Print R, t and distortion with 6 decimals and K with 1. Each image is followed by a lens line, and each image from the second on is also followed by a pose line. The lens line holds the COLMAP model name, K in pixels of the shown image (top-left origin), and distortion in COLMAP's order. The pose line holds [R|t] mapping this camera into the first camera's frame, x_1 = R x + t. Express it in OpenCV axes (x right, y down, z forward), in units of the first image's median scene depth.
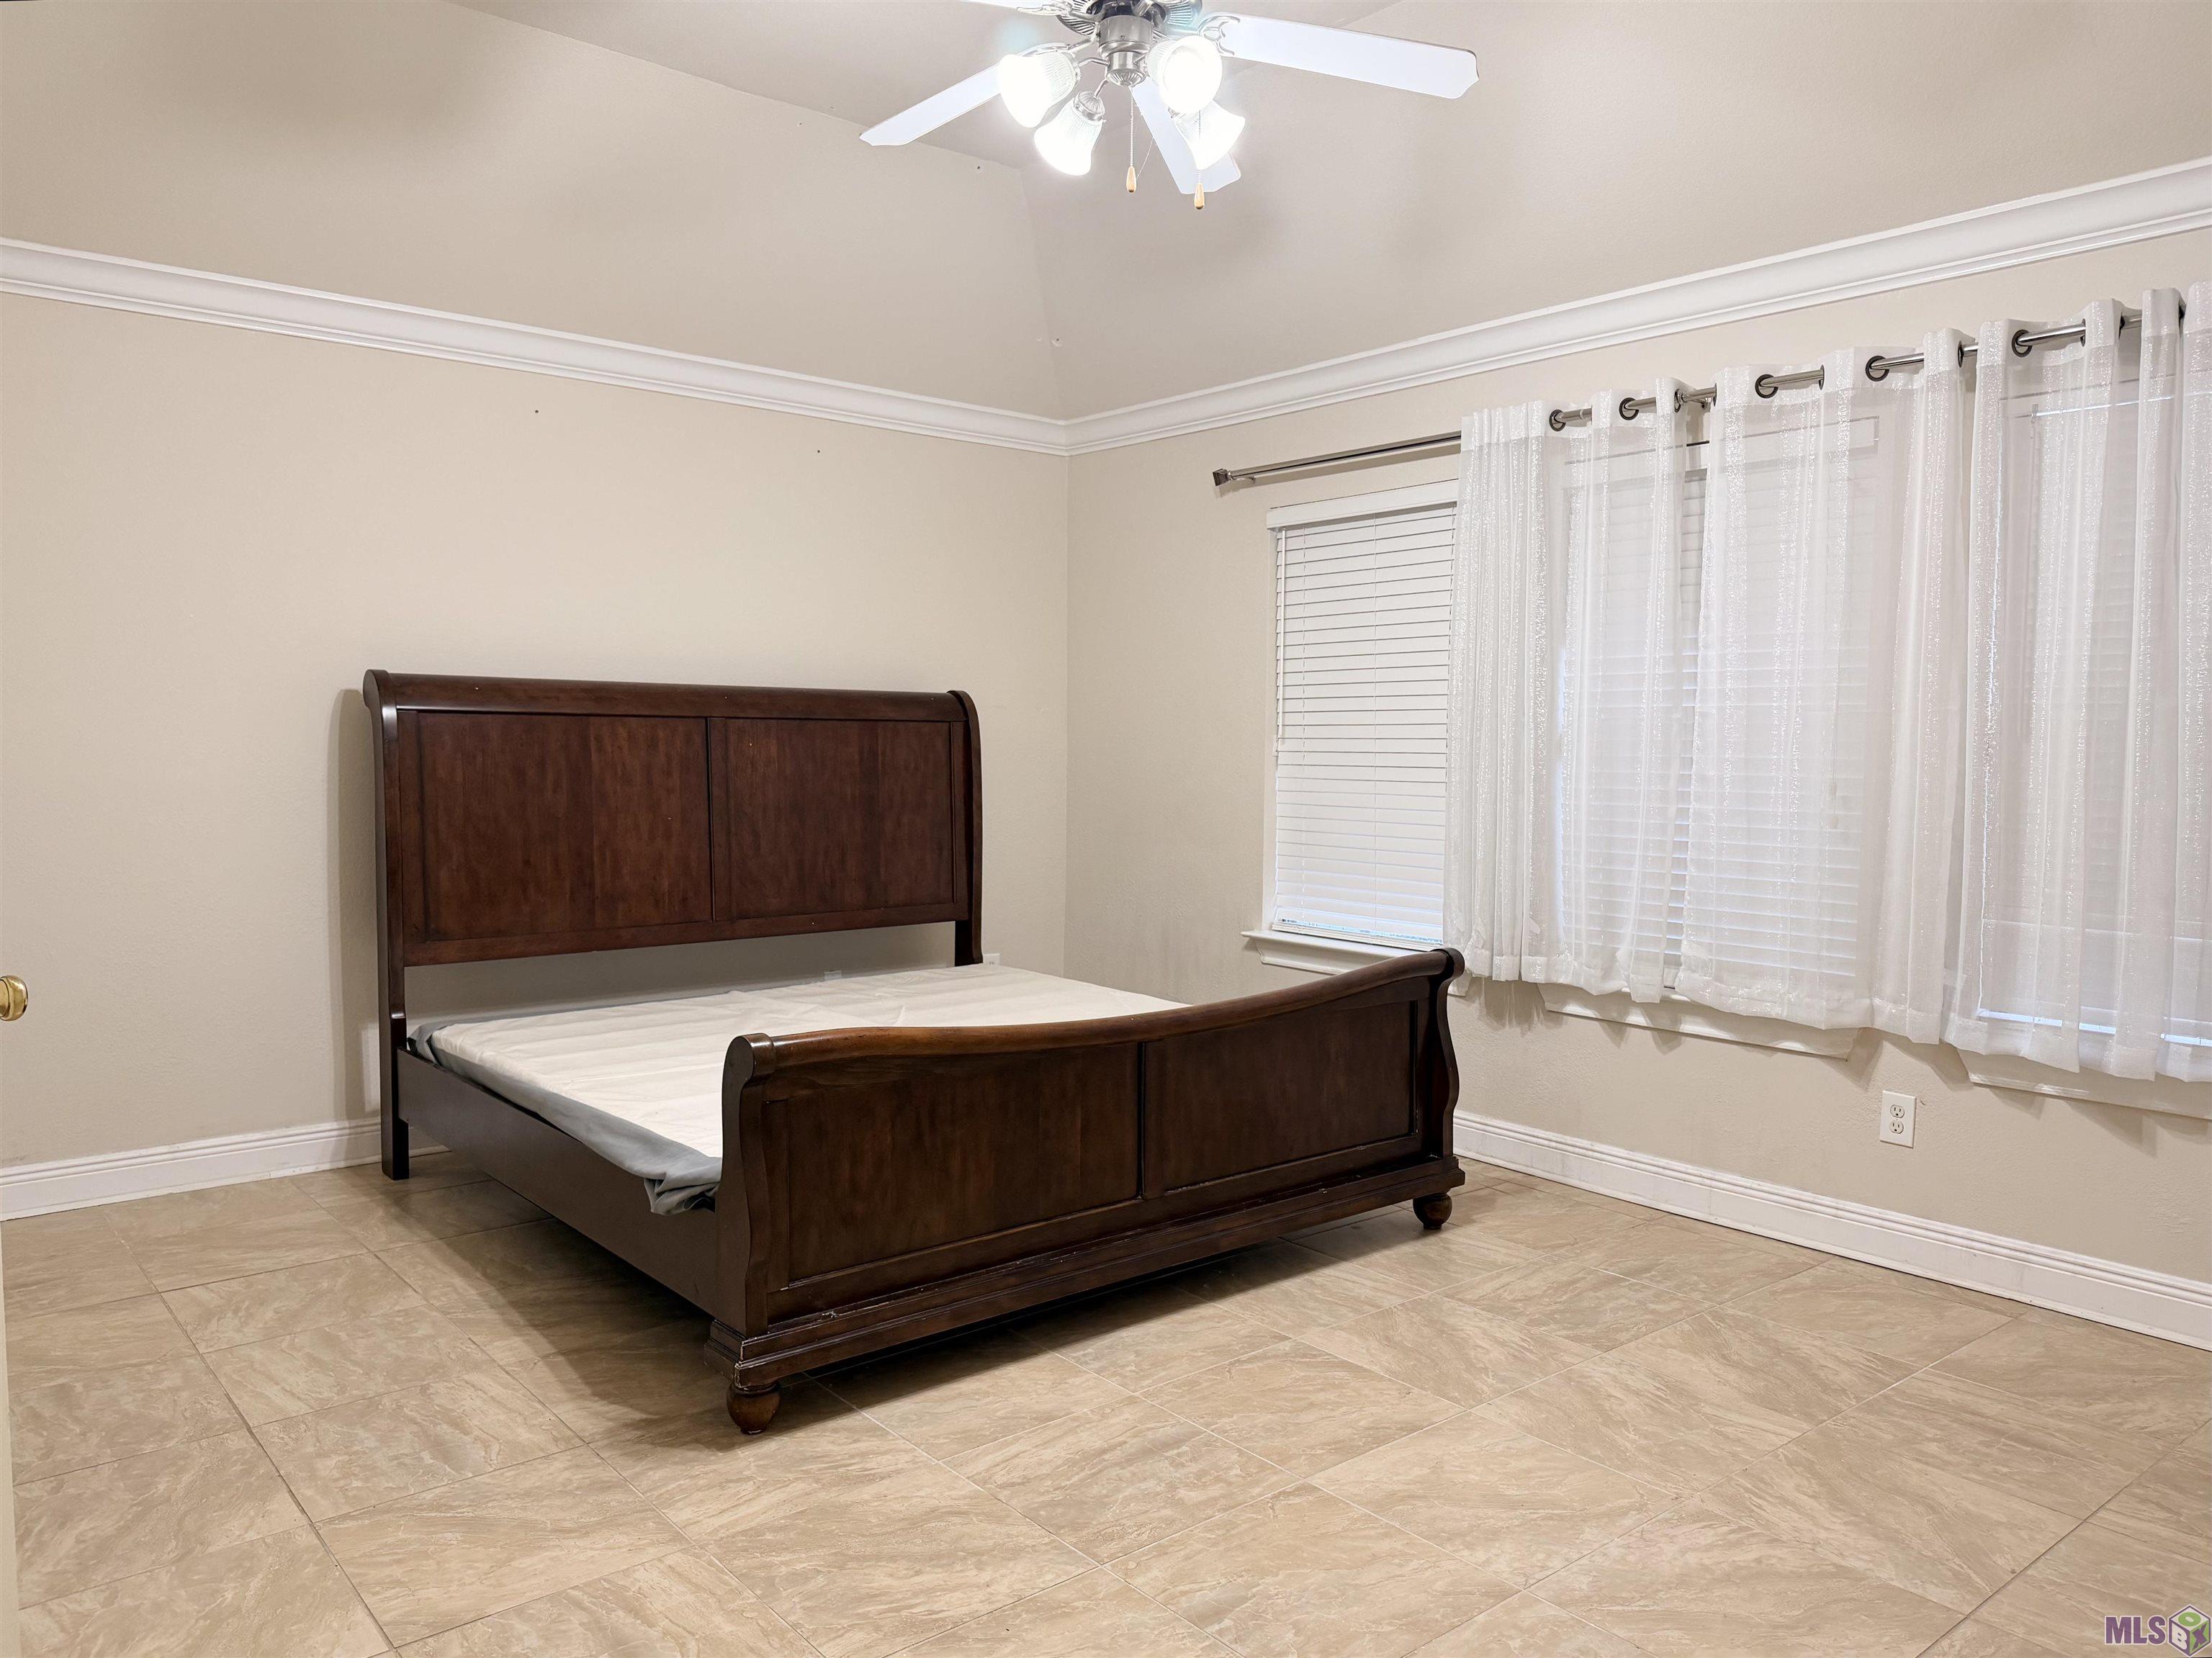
lens RADIAL K [[1583.6, 0, 1106.0], [0, 1583.6, 829.0], [0, 0, 1]] dist [0.009990, 0.005107]
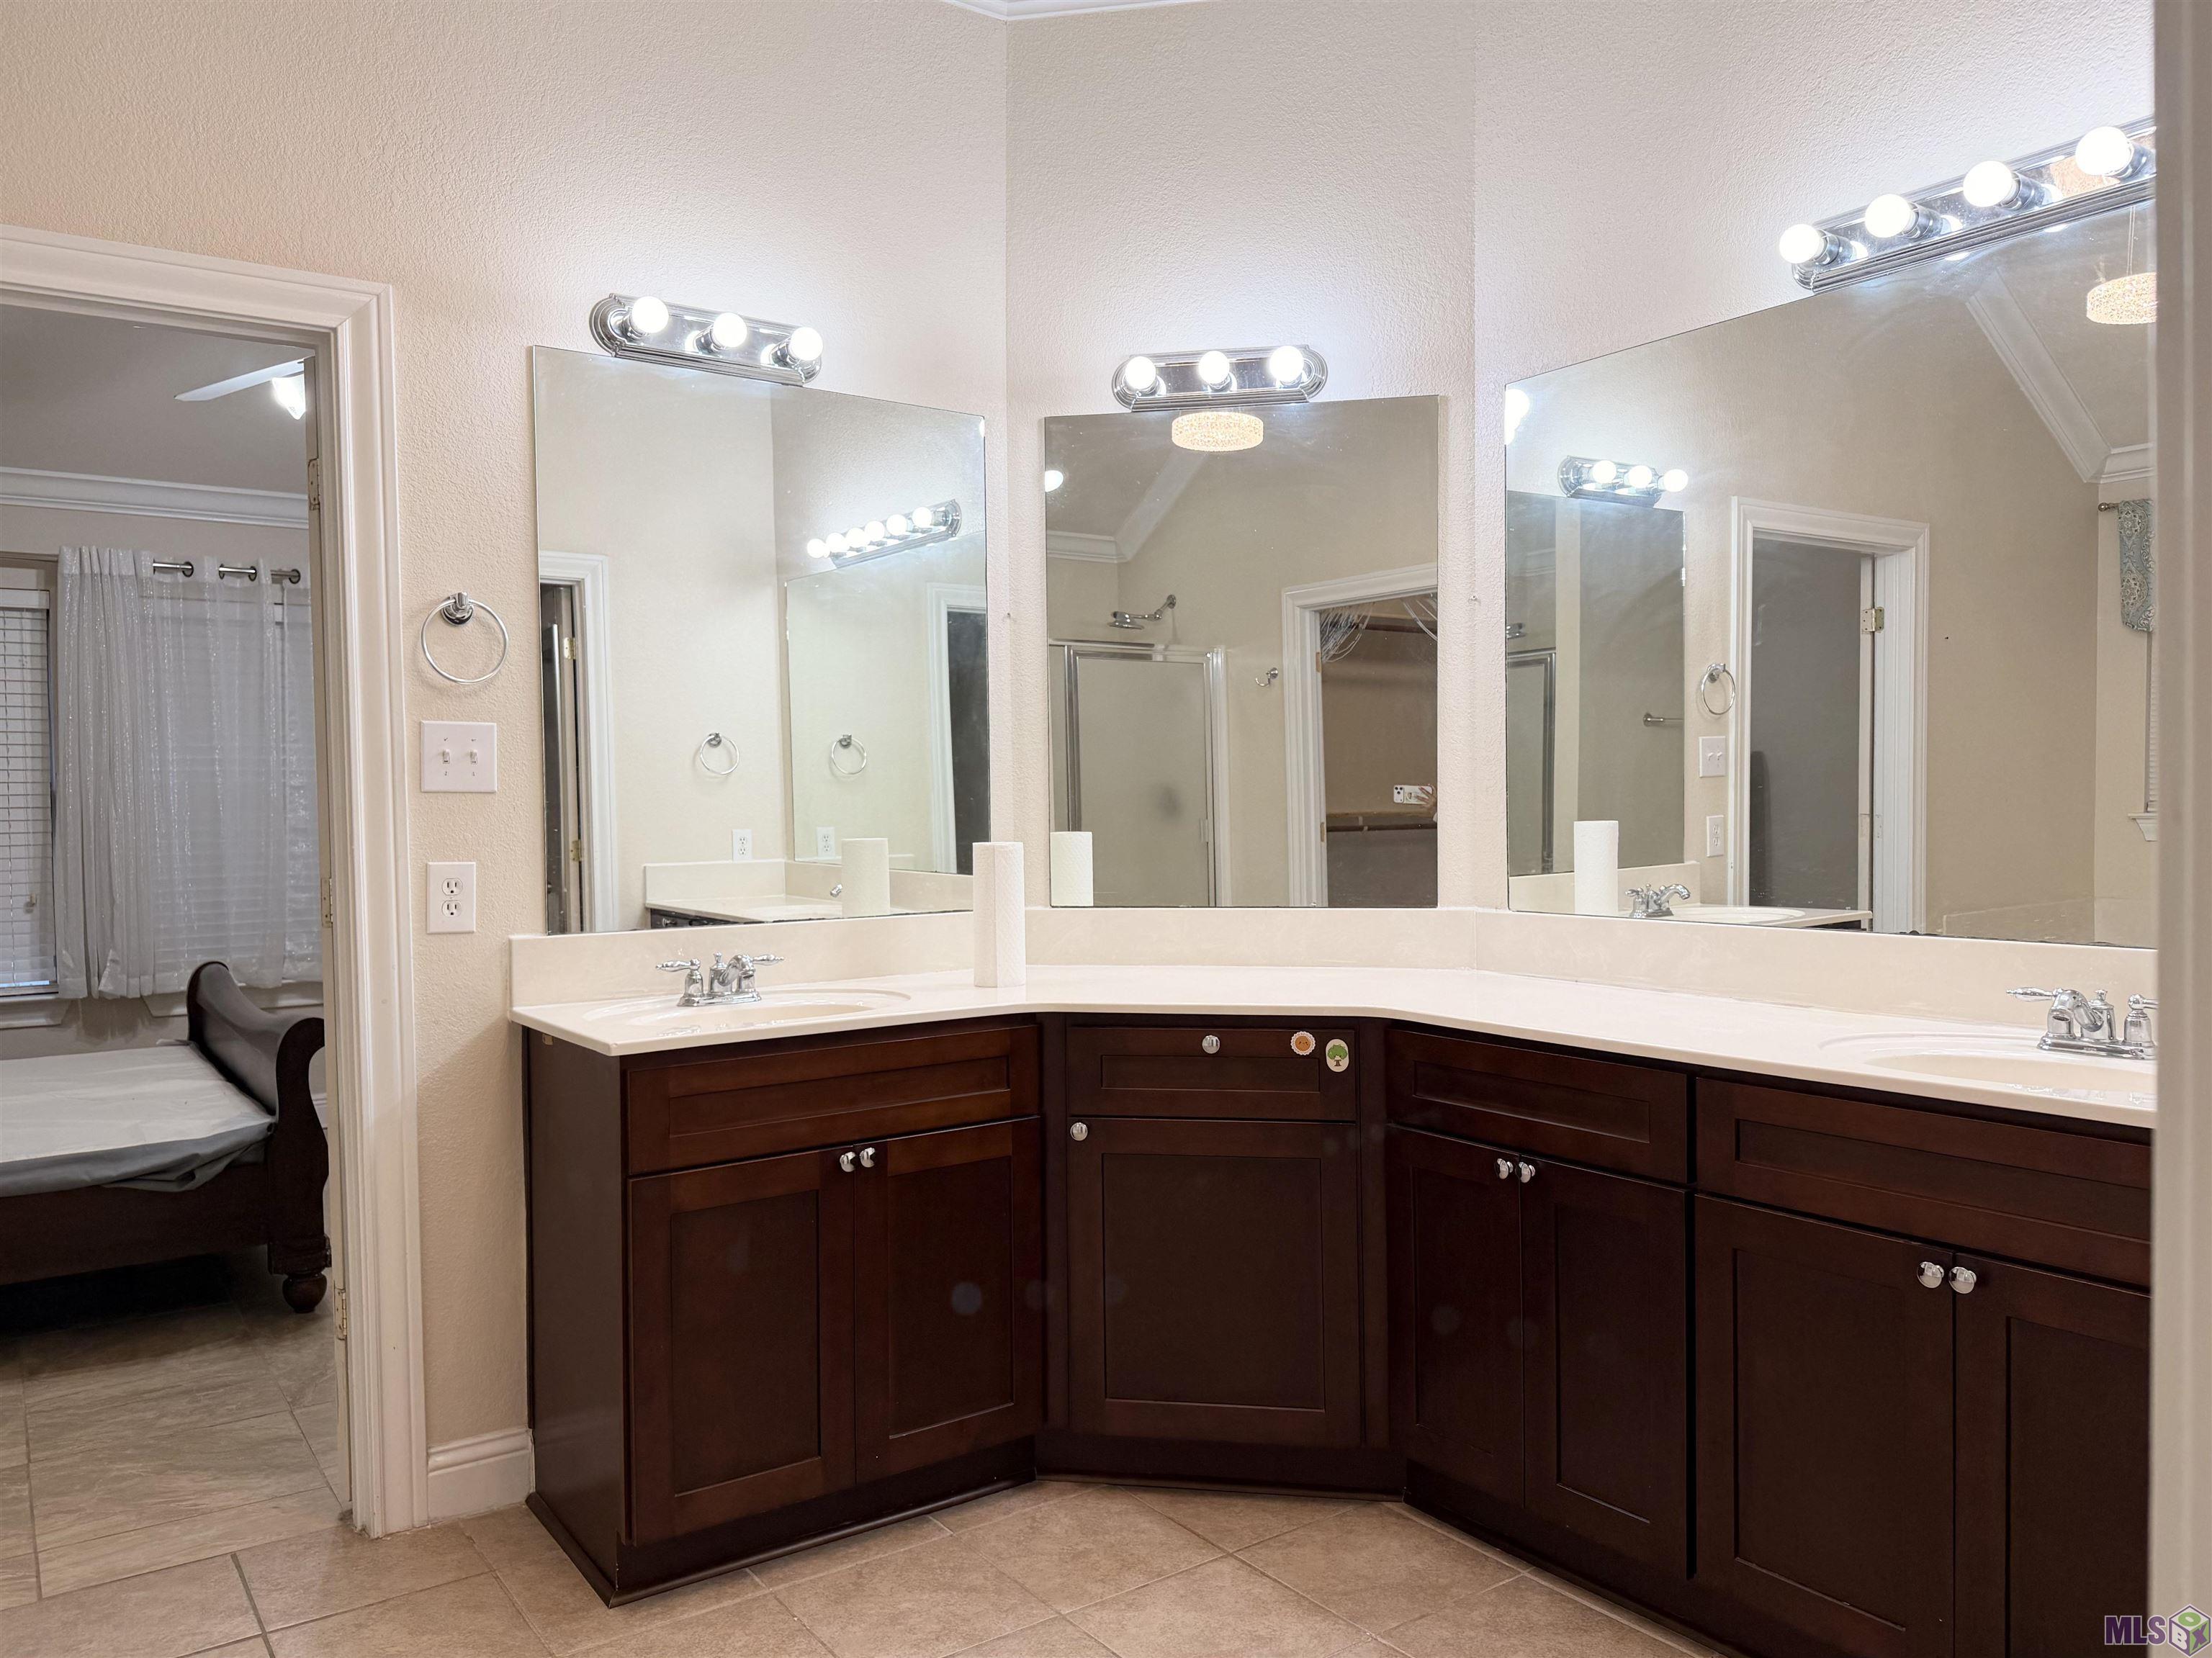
lens RADIAL K [[1583.6, 0, 1106.0], [0, 1583.6, 829.0], [0, 0, 1]] dist [0.009990, 0.005107]
pose [[0.077199, -0.023279, 0.996744, -1.457946], [0.068508, 0.997488, 0.017991, -0.012495], [-0.994659, 0.066896, 0.078600, 0.170412]]
